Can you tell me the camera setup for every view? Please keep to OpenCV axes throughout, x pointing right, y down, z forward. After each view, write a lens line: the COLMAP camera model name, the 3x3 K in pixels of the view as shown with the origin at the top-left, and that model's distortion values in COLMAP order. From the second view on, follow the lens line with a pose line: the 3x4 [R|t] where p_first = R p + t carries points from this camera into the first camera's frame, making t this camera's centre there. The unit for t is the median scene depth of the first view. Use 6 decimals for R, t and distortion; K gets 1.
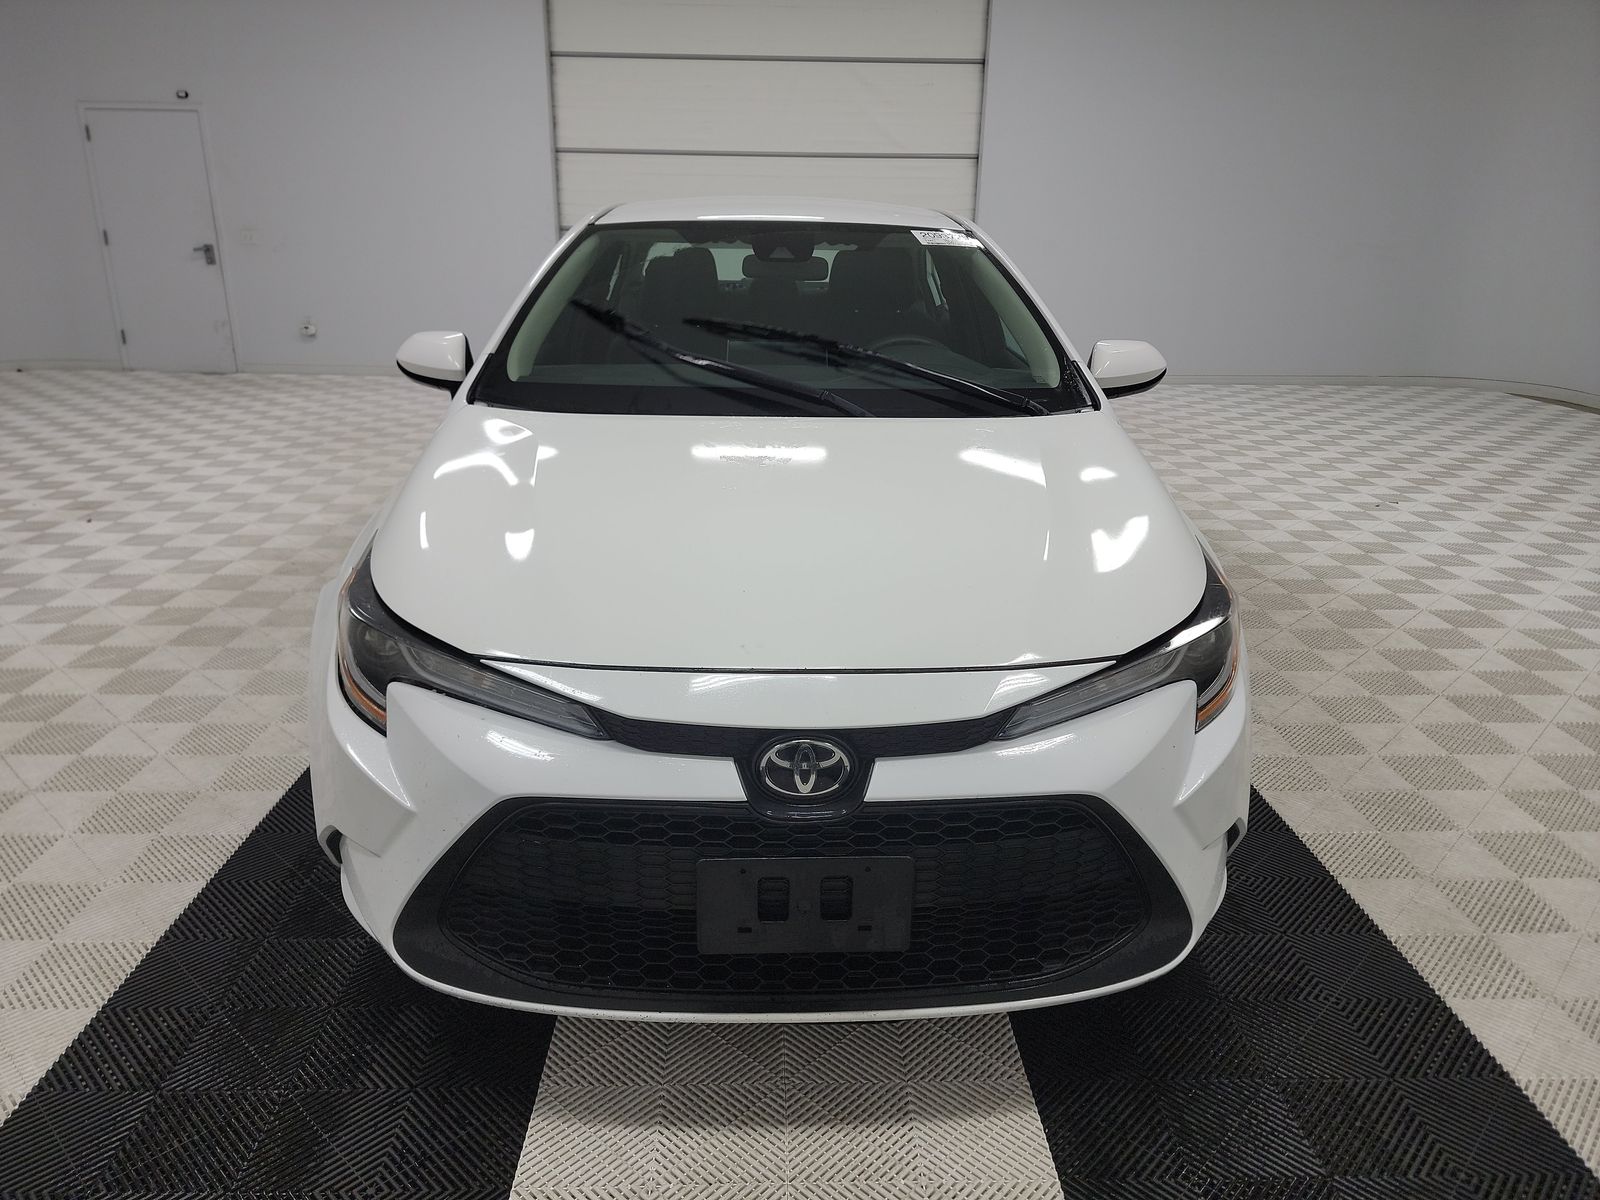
lens RADIAL K [[1122.2, 0, 800.0], [0, 1122.2, 600.0], [0, 0, 1]] dist [0.006566, 0.002648]
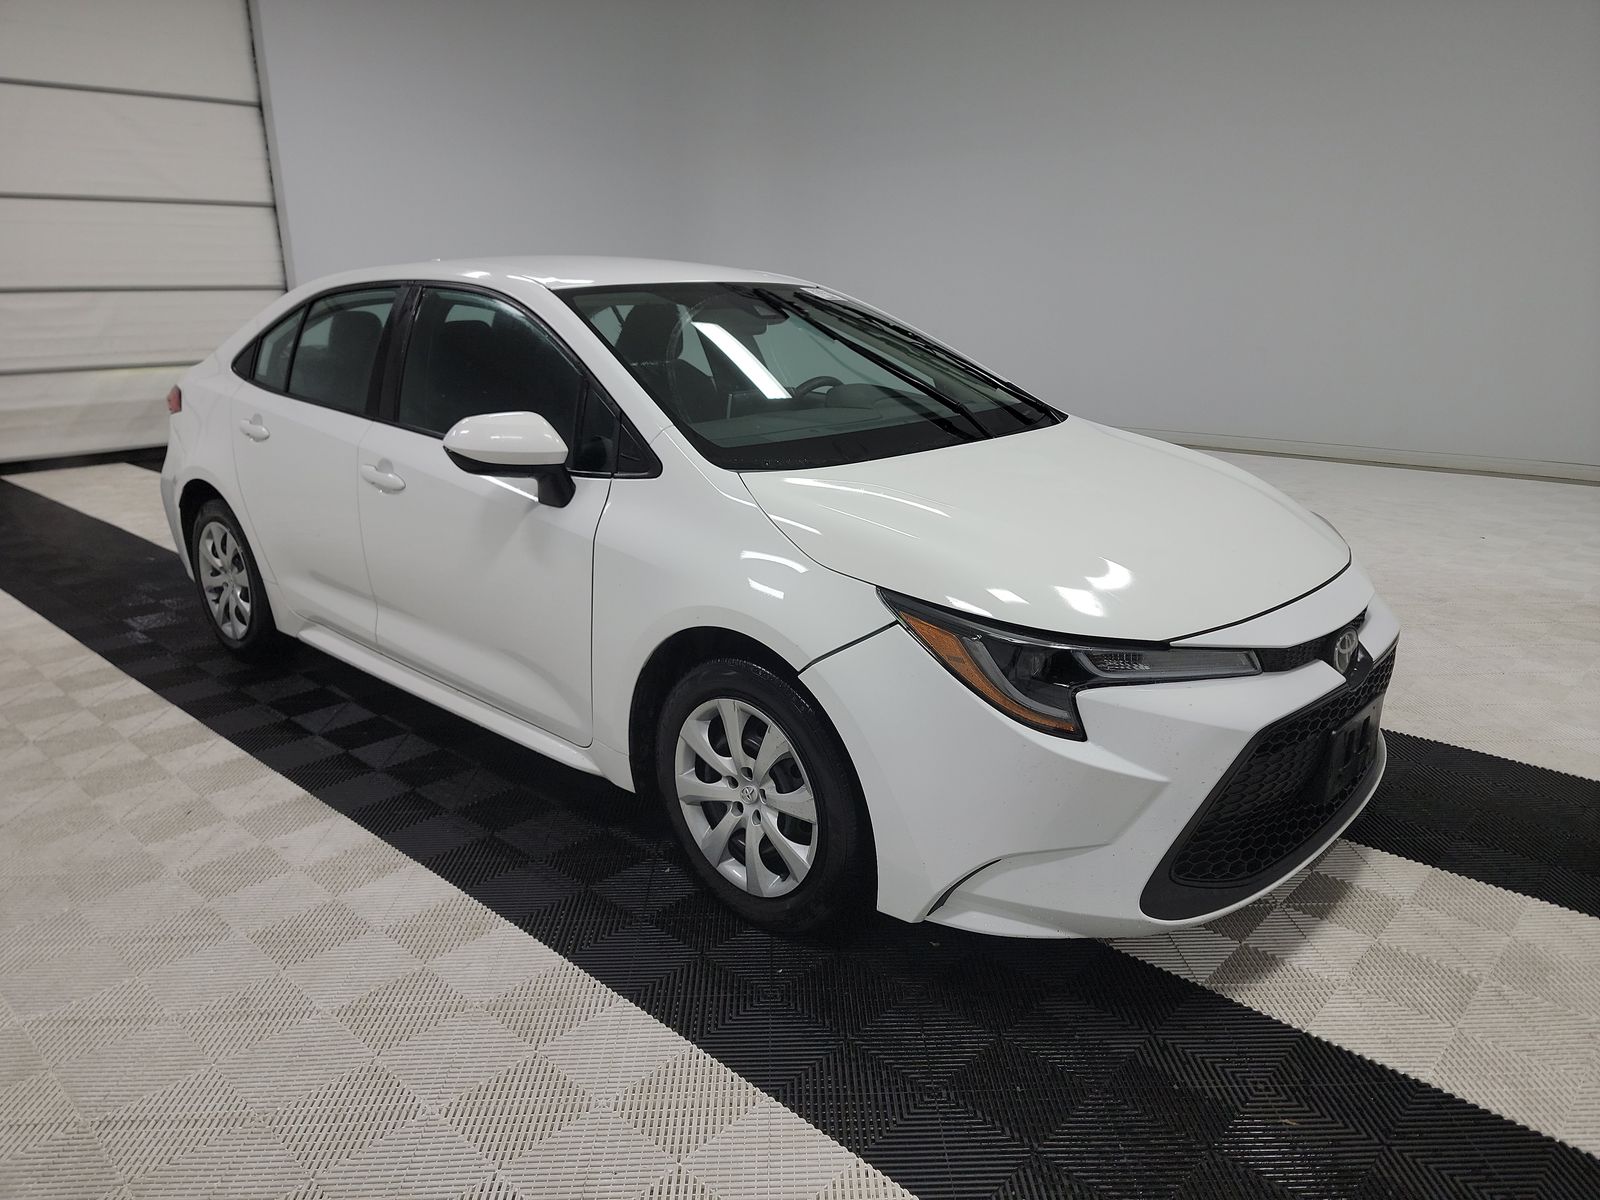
lens RADIAL K [[1122.2, 0, 800.0], [0, 1122.2, 600.0], [0, 0, 1]] dist [0.006566, 0.002648]
pose [[0.689405, -0.199746, 0.696292, -0.655883], [0.227998, 0.972210, 0.053156, -0.069258], [-0.687559, 0.122107, 0.715788, 0.189614]]
